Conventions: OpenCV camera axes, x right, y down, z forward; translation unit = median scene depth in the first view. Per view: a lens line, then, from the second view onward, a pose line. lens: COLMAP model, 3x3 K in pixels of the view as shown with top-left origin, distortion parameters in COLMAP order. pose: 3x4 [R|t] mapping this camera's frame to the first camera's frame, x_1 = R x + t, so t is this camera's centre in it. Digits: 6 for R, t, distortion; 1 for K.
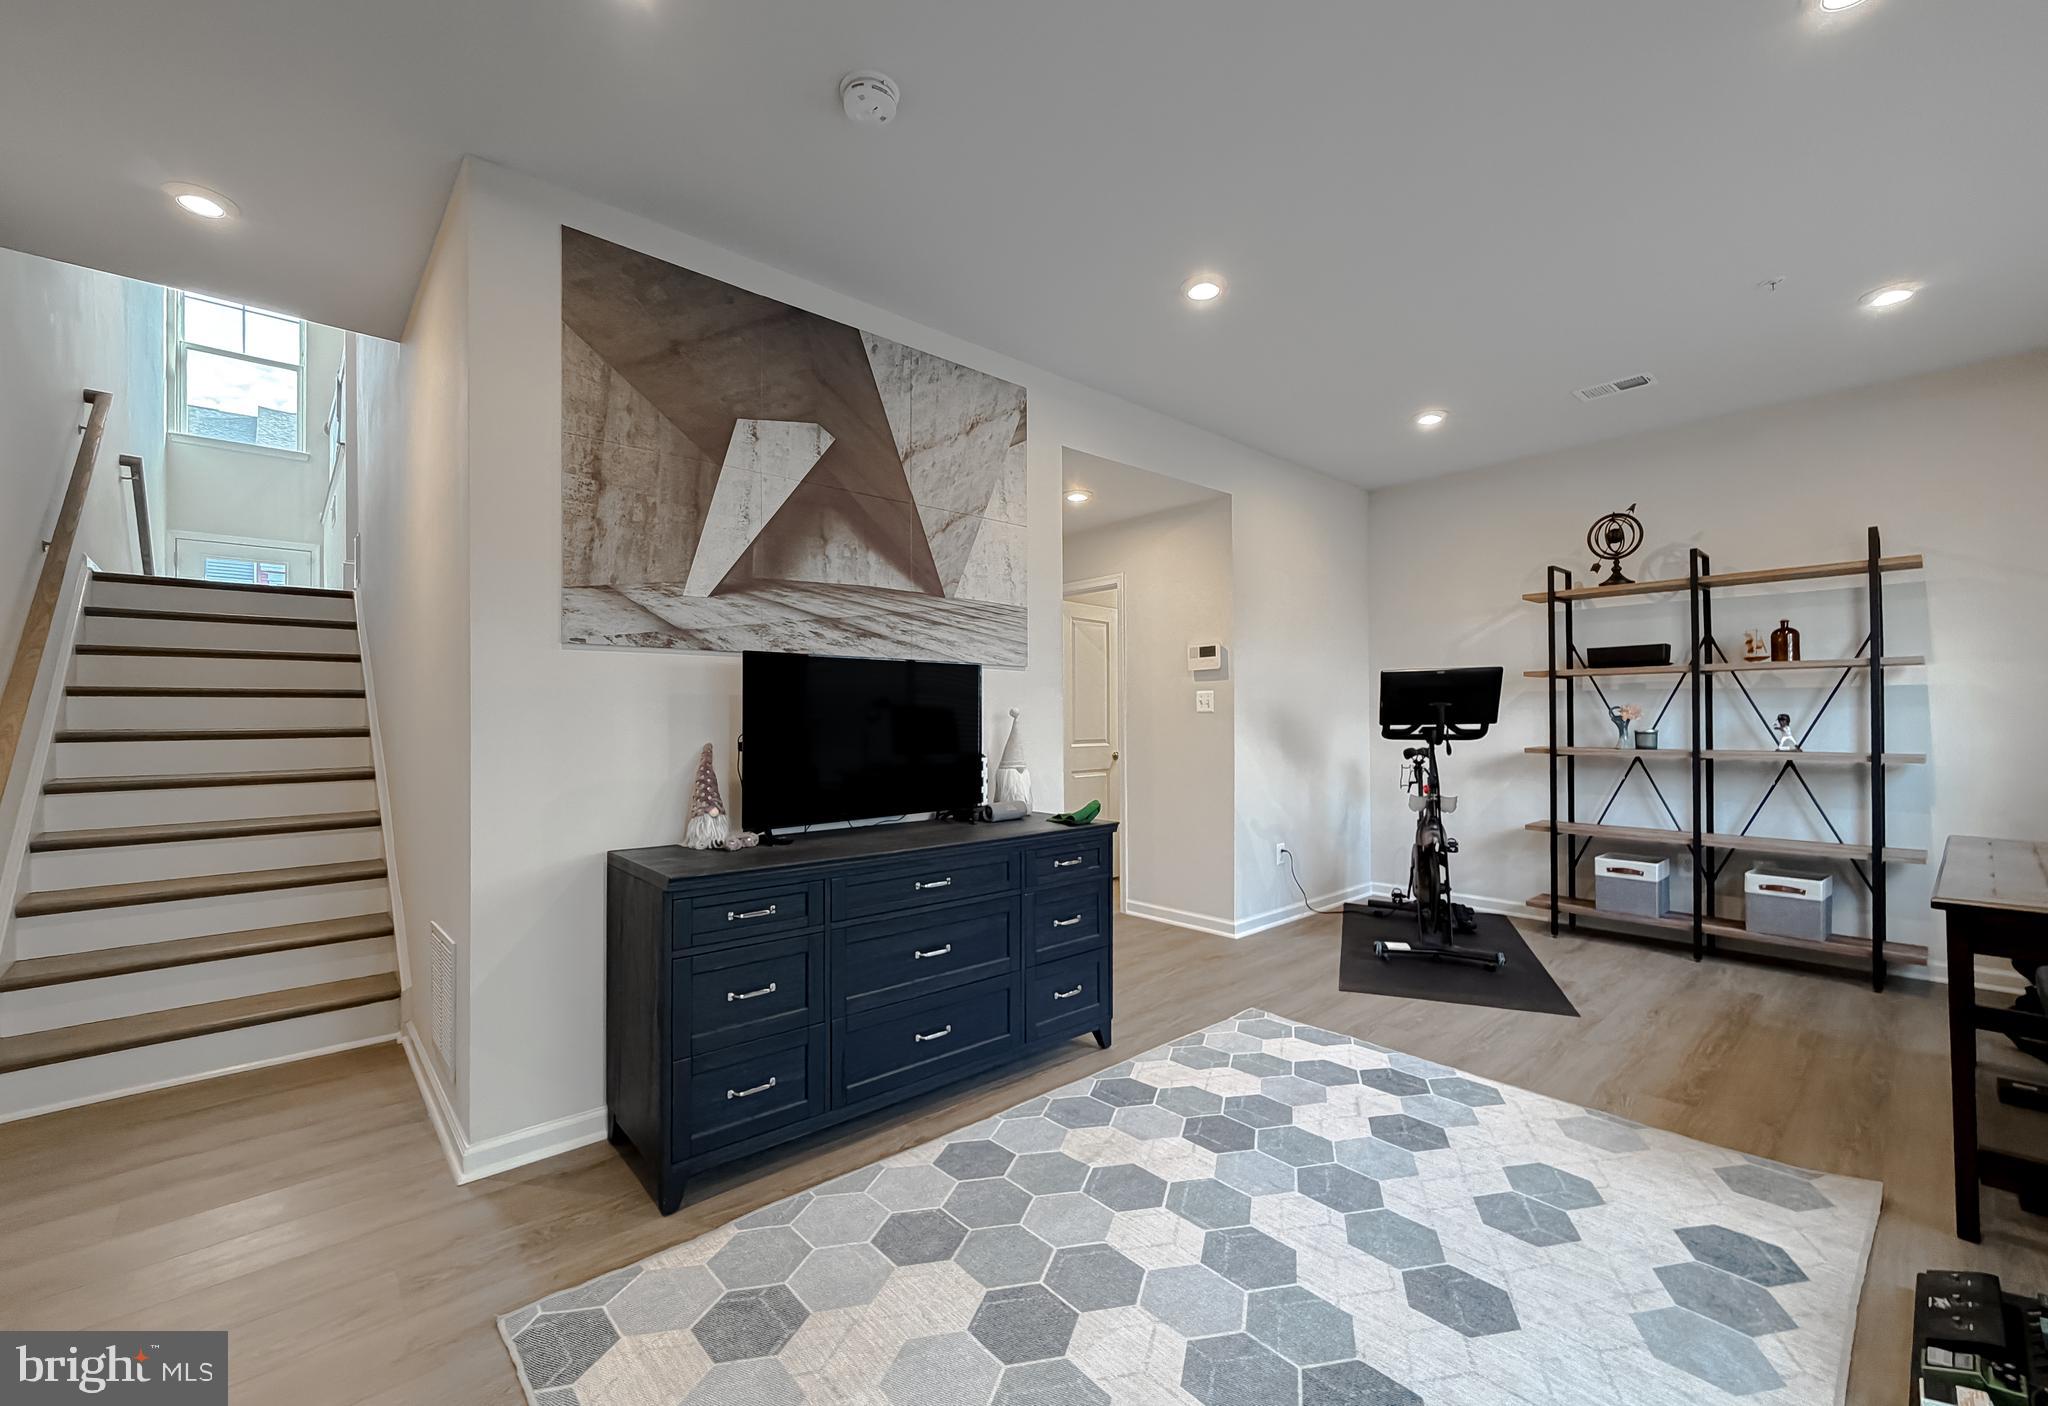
lens RADIAL K [[826.8, 0, 988.8], [0, 826.8, 704.2], [0, 0, 1]] dist [-0.000907, -0.000235]
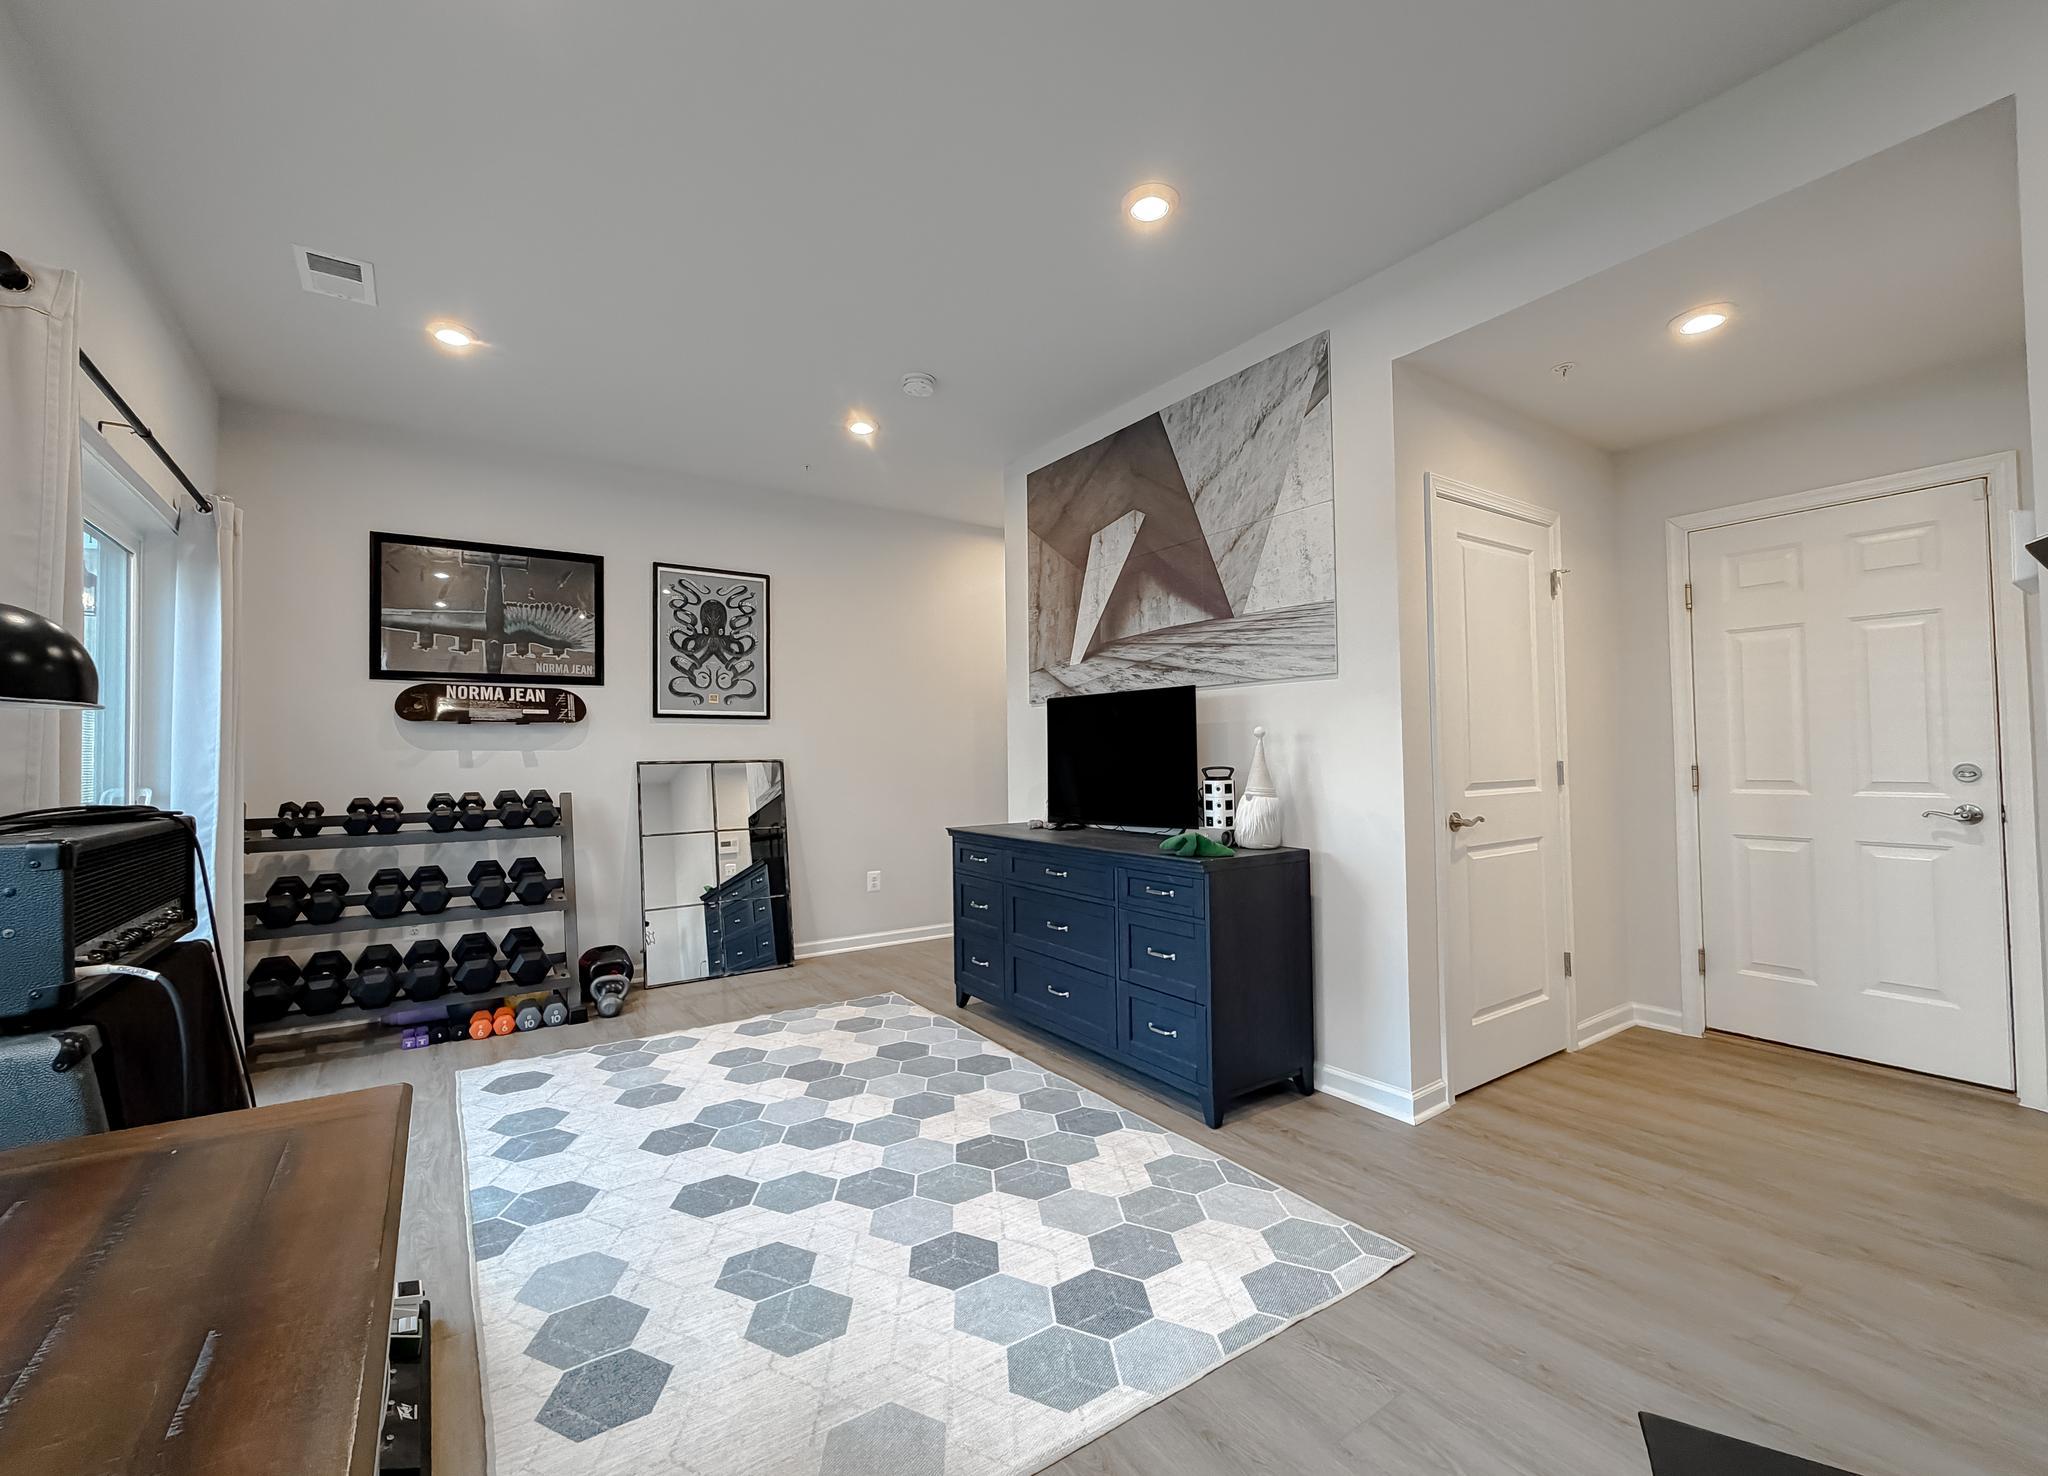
lens RADIAL K [[827.4, 0, 1021.8], [0, 827.4, 723.2], [0, 0, 1]] dist [-0.000966, 0.000049]
pose [[-0.087366, -0.034111, -0.995592, 1.084227], [0.030801, 0.998843, -0.036925, 0.029008], [0.995700, -0.033891, -0.086215, 0.951733]]
